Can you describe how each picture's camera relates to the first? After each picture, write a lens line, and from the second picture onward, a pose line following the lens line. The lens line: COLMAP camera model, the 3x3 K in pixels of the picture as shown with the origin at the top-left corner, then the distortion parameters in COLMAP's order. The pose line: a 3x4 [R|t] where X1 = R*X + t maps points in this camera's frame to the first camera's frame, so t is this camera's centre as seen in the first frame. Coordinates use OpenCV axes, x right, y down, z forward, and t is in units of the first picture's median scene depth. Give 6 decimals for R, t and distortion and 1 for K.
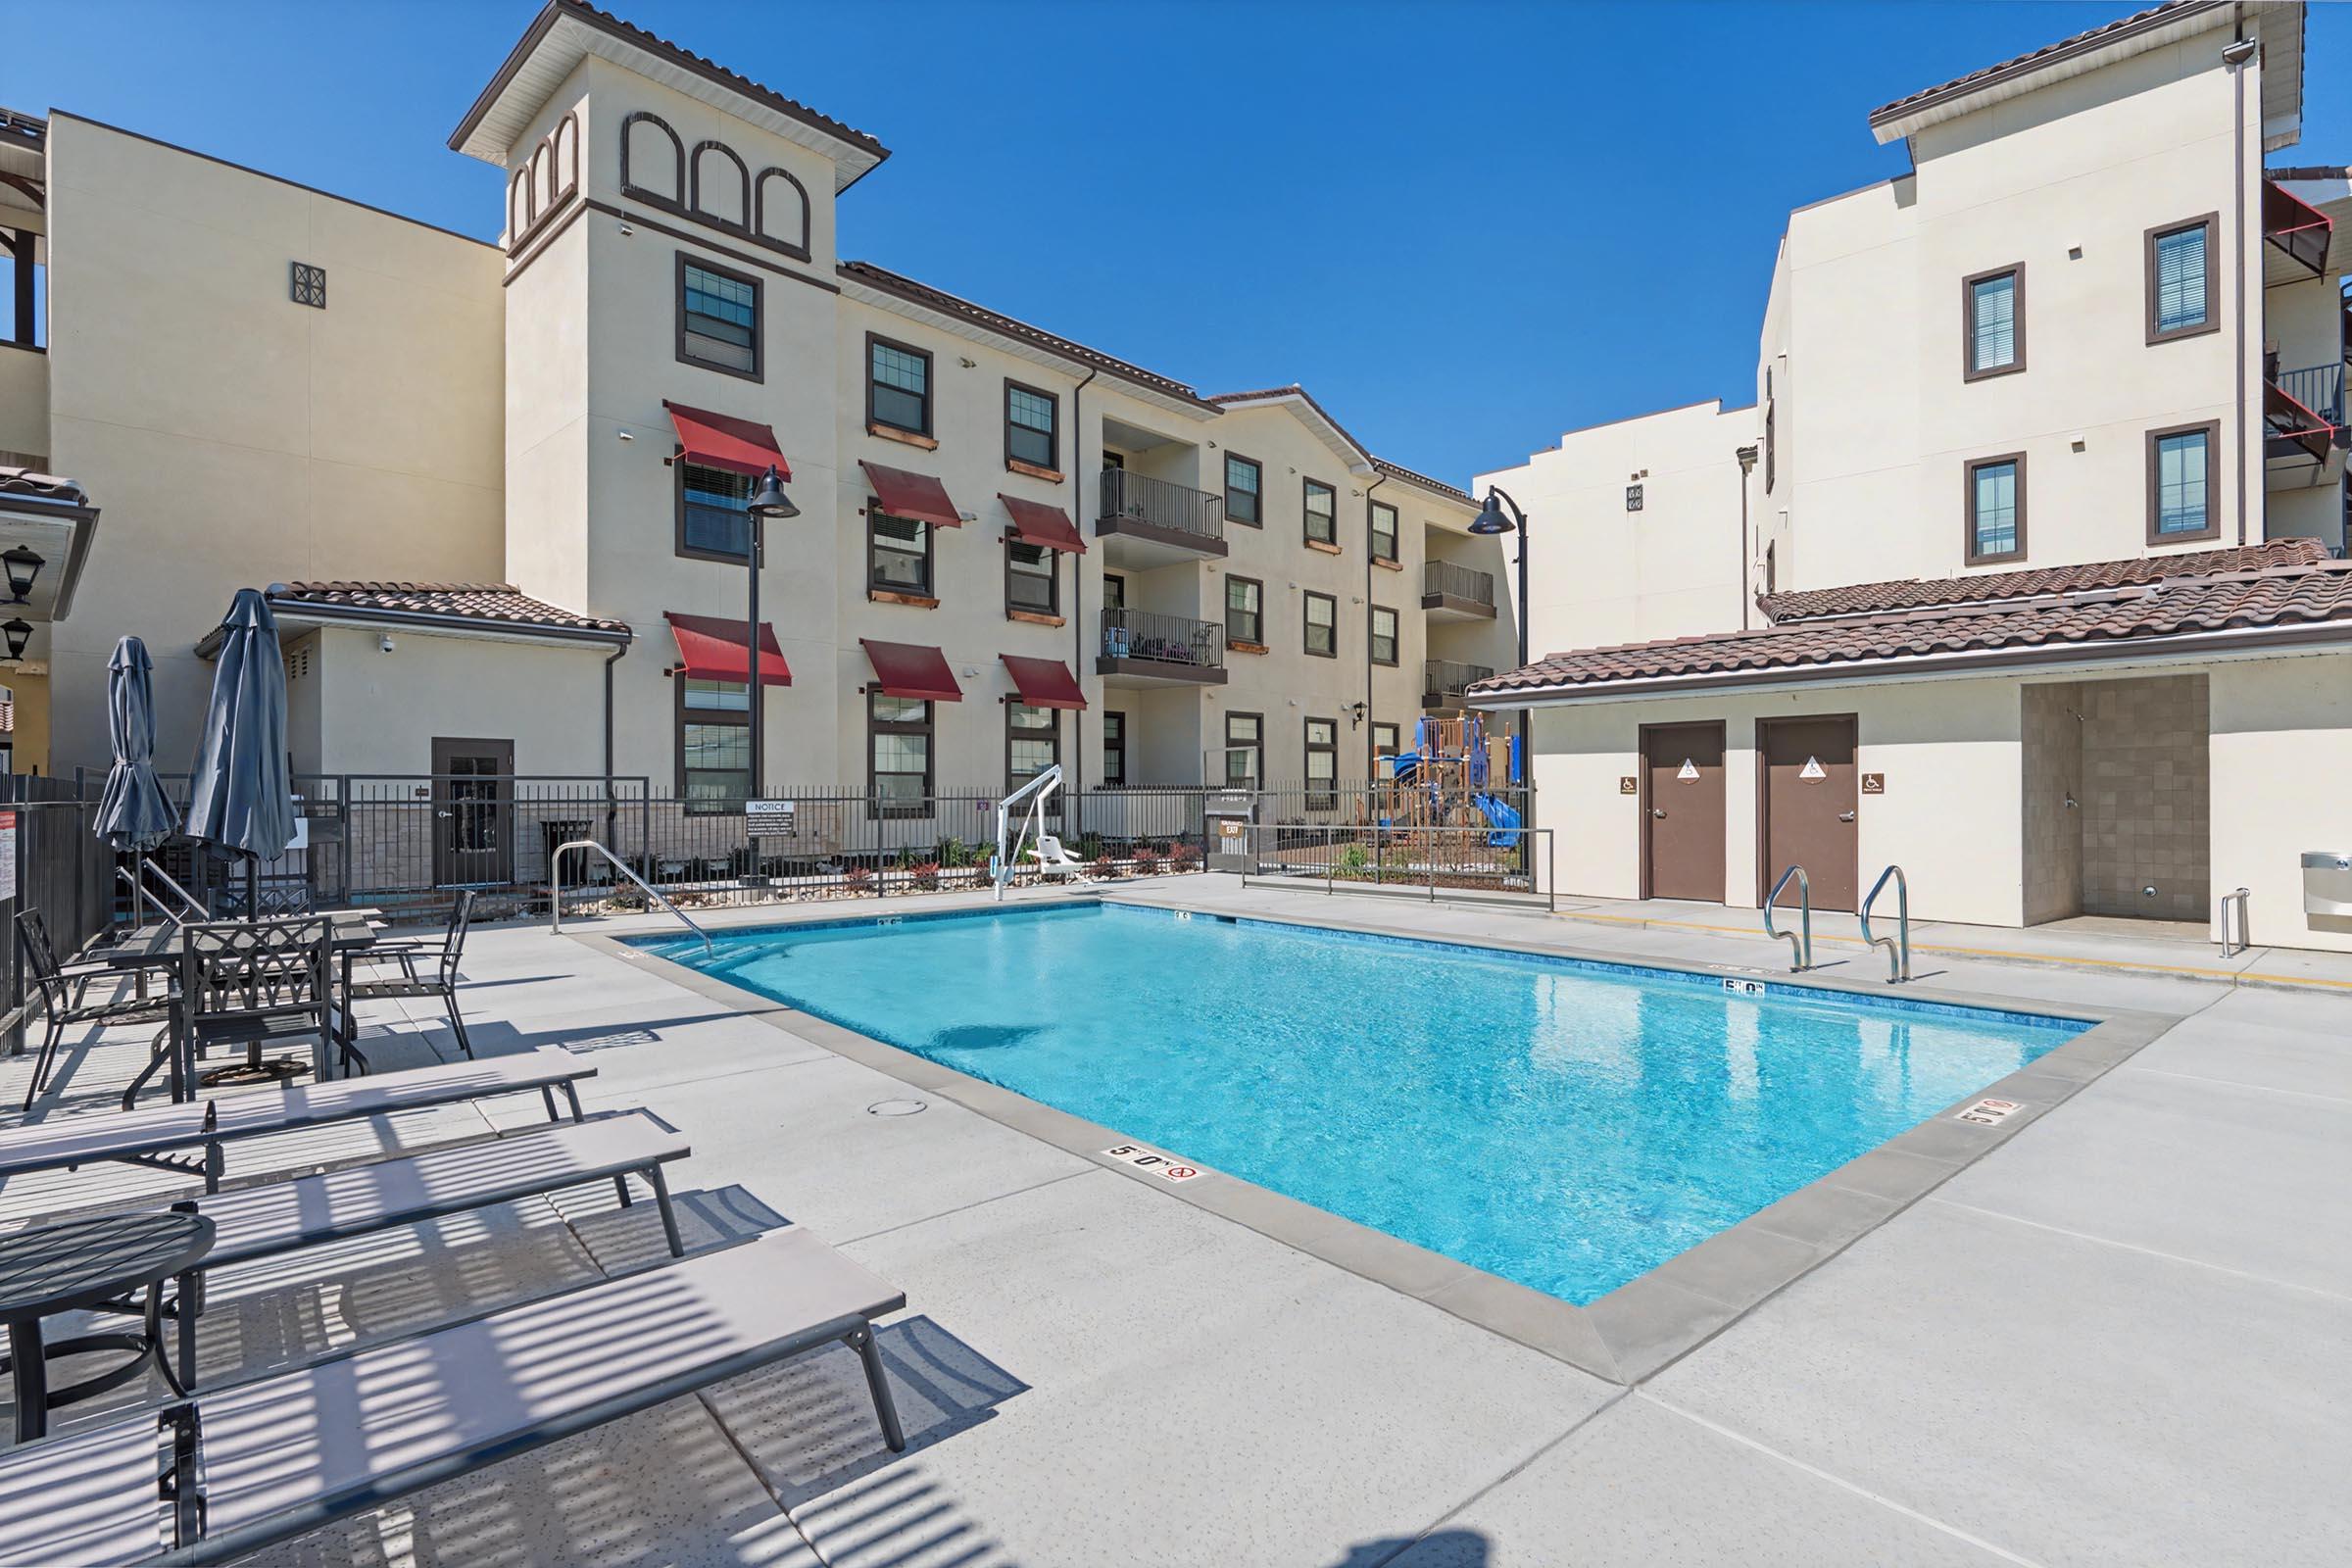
lens RADIAL K [[1115.9, 0, 1184.5], [0, 1115.9, 788.3], [0, 0, 1]] dist [0.000290, 0.000143]
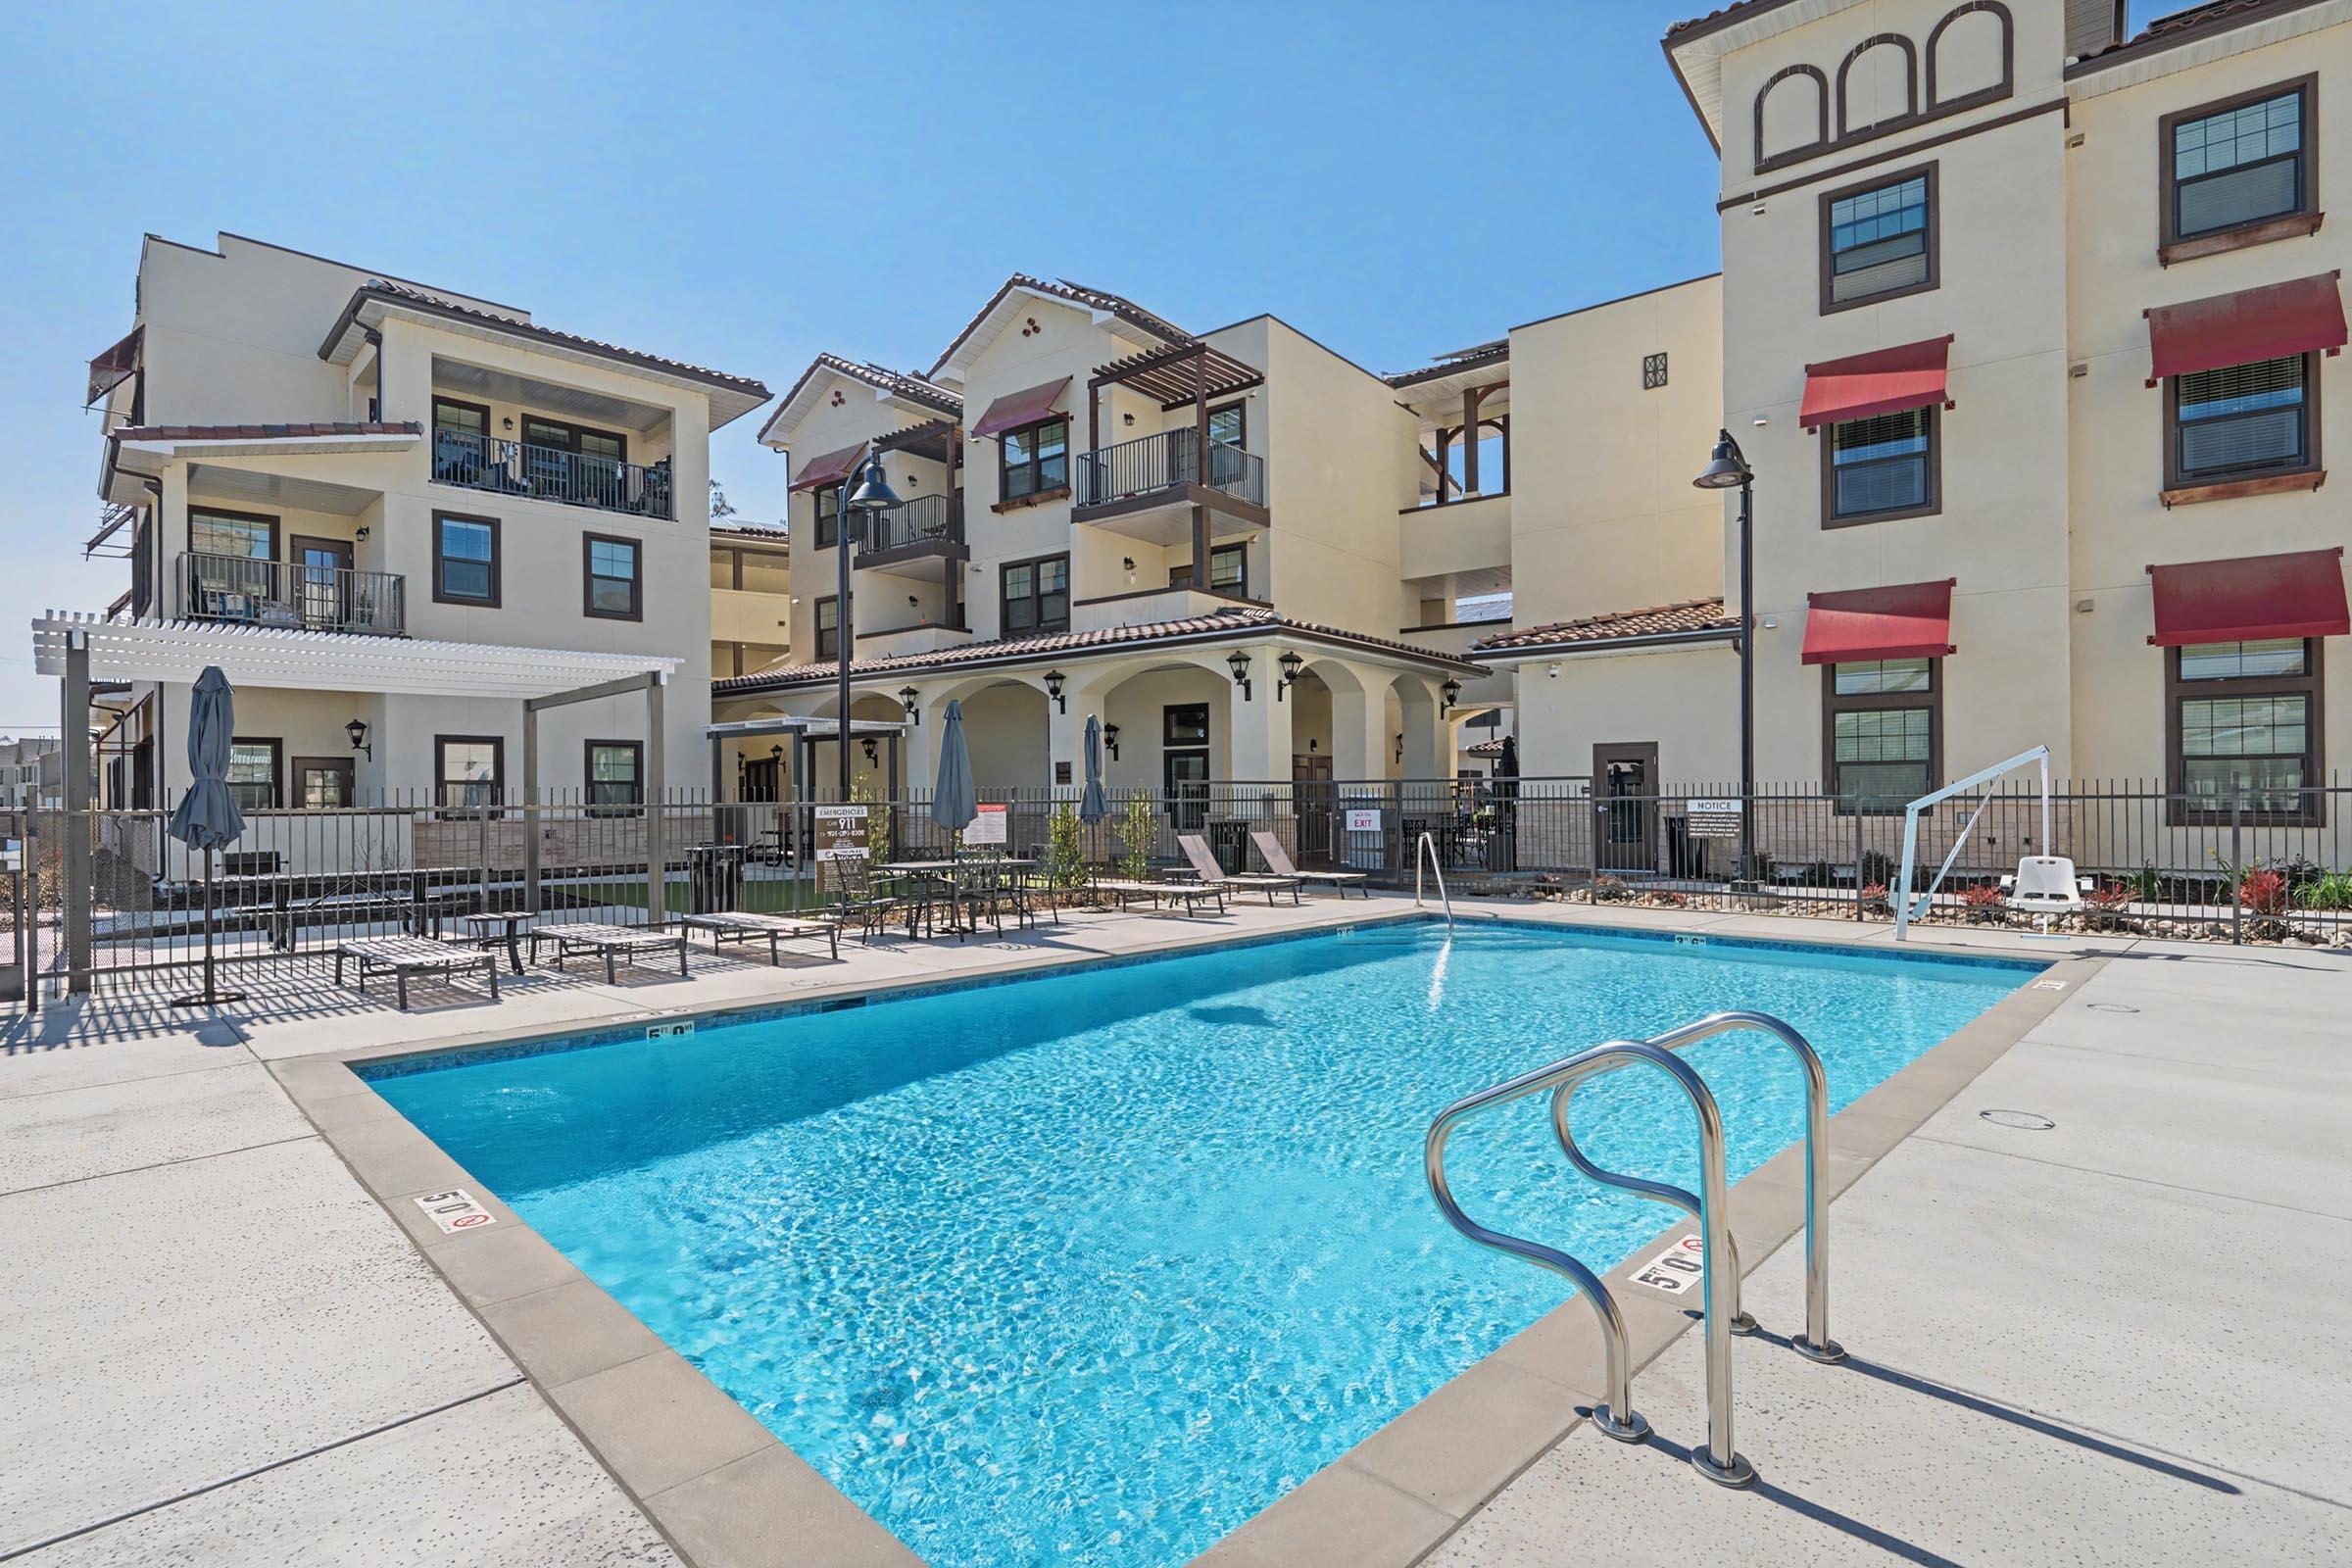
lens RADIAL K [[1135.5, 0, 1170.7], [0, 1135.5, 791.8], [0, 0, 1]] dist [0.001206, -0.000365]
pose [[0.092373, -0.000276, -0.995724, 0.398395], [0.011658, 0.999932, 0.000804, -0.000751], [0.995656, -0.011682, 0.092370, 0.360565]]
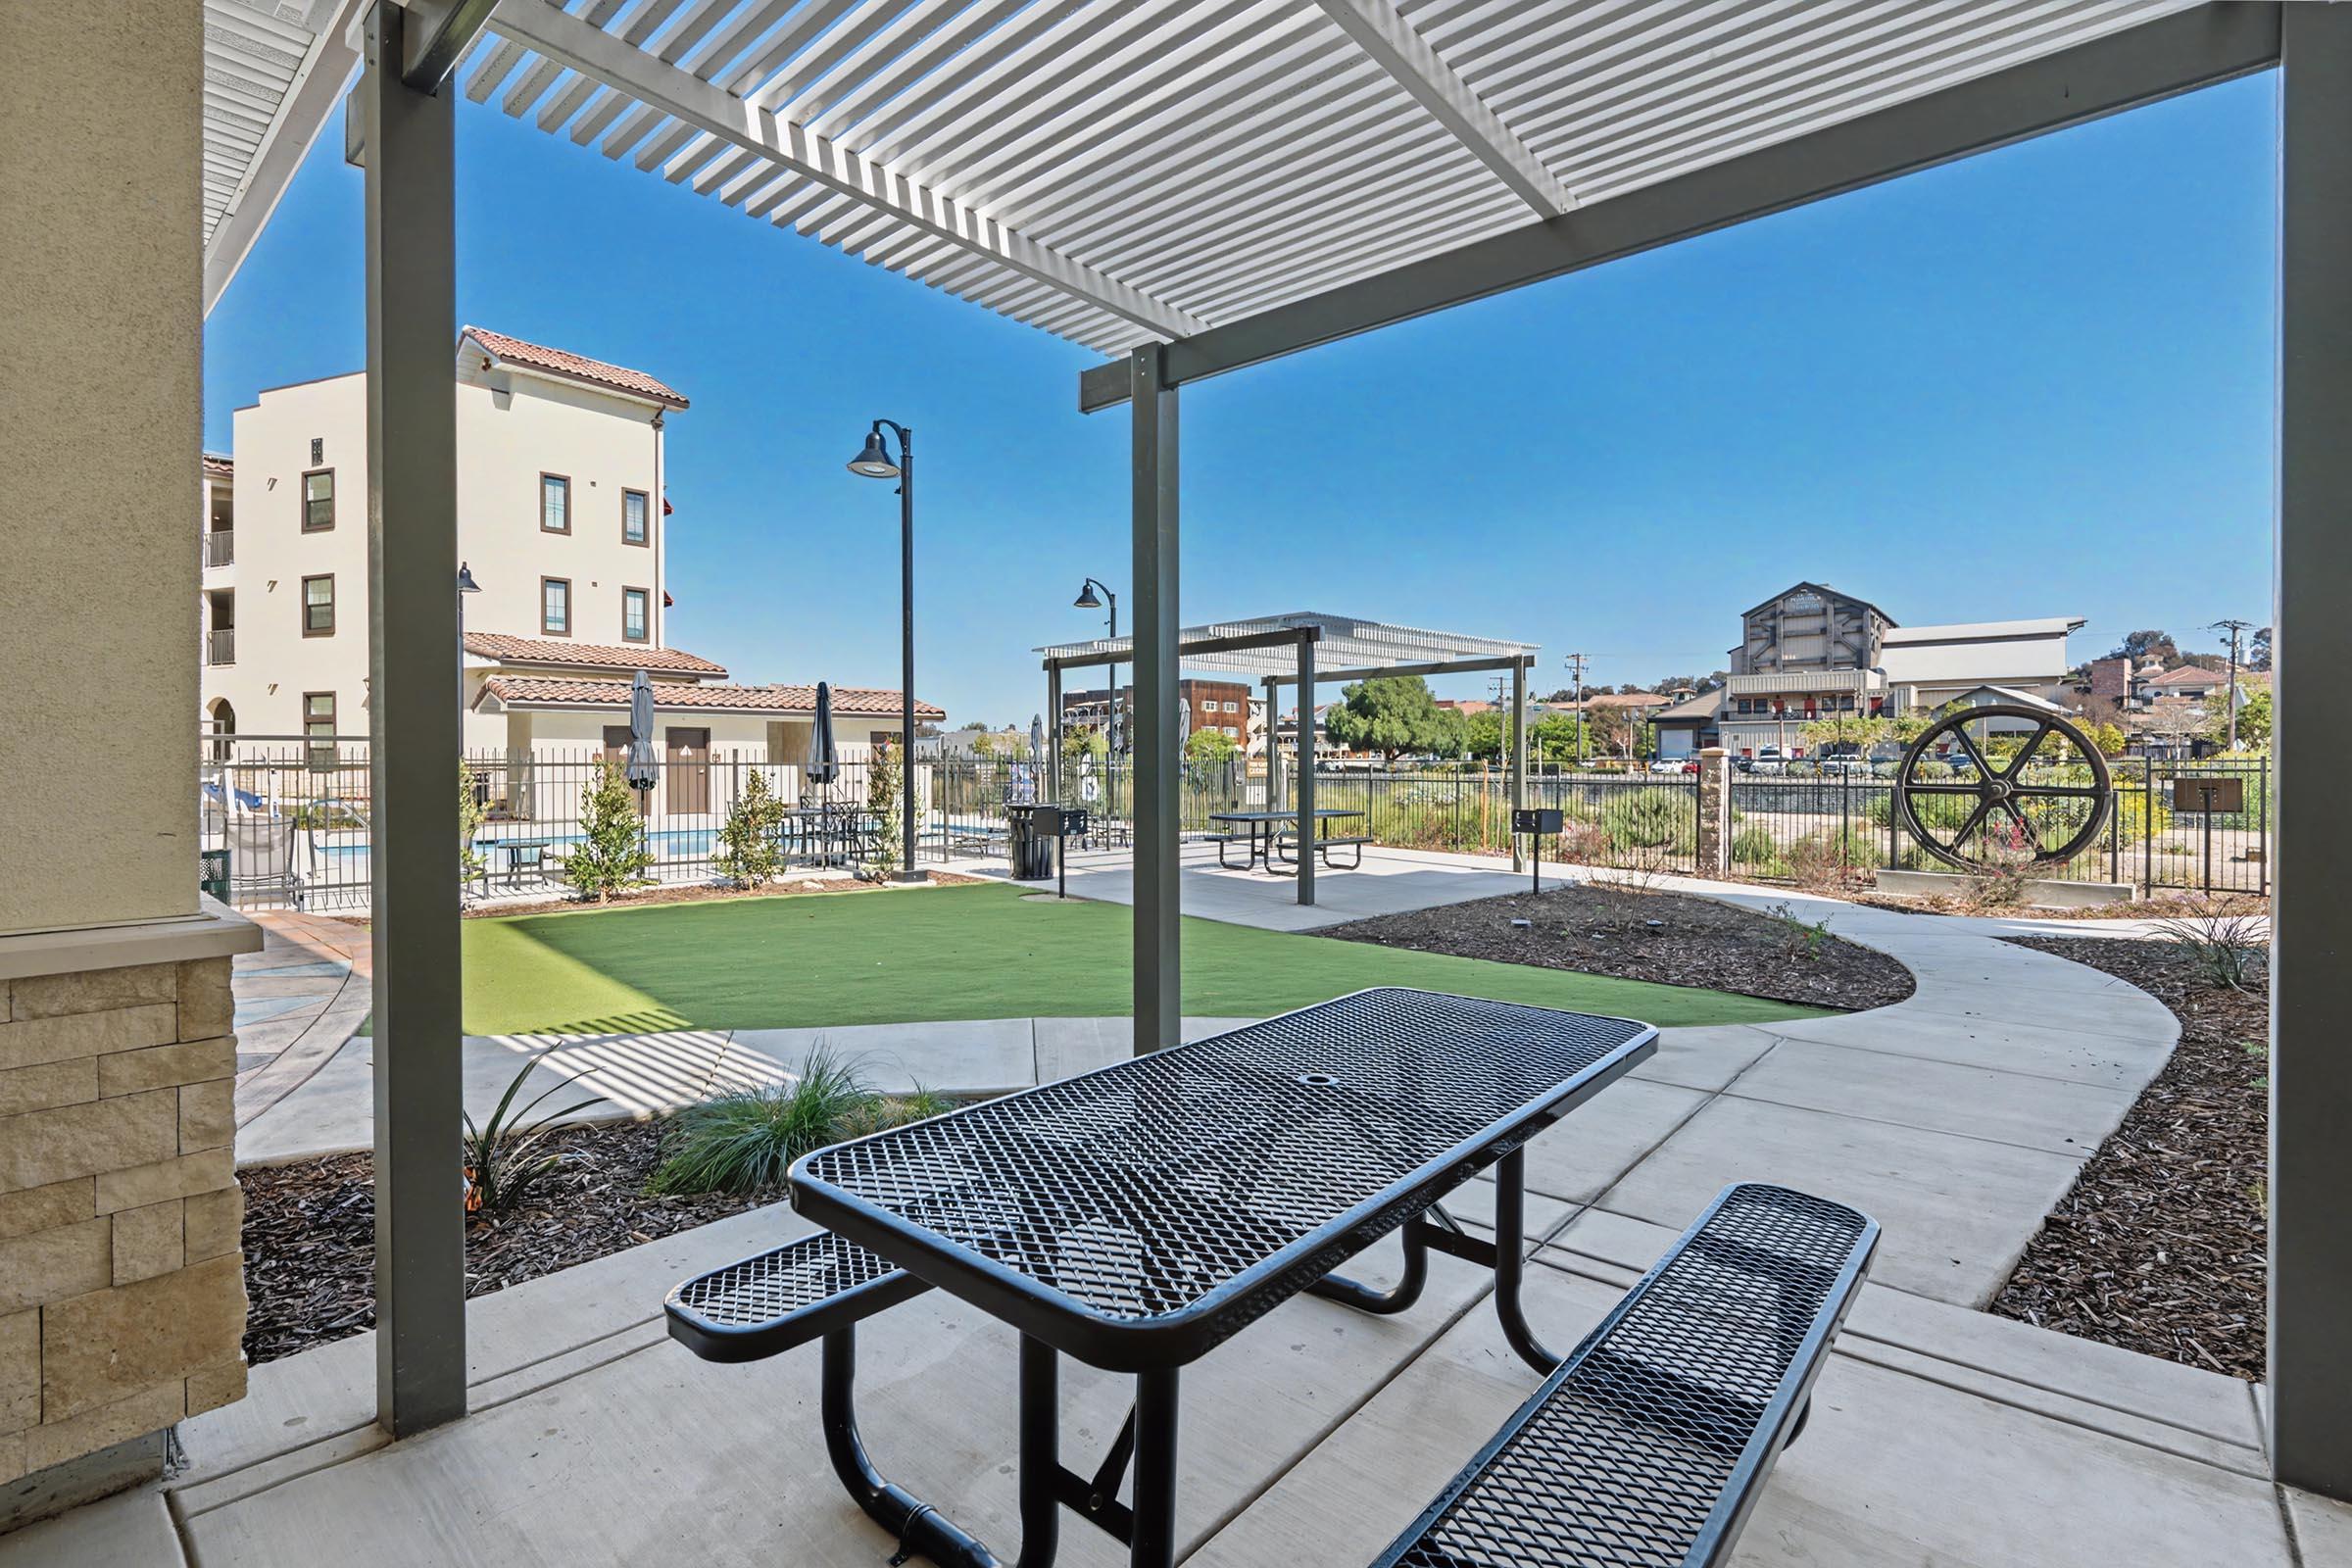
lens RADIAL K [[1082.4, 0, 1176.0], [0, 1082.4, 784.0], [0, 0, 1]] dist [0.000622, 0.000139]
pose [[-0.043095, -0.012888, 0.998988, -1.067865], [-0.006770, 0.999898, 0.012608, 0.009917], [-0.999048, -0.006220, -0.043178, 0.067253]]
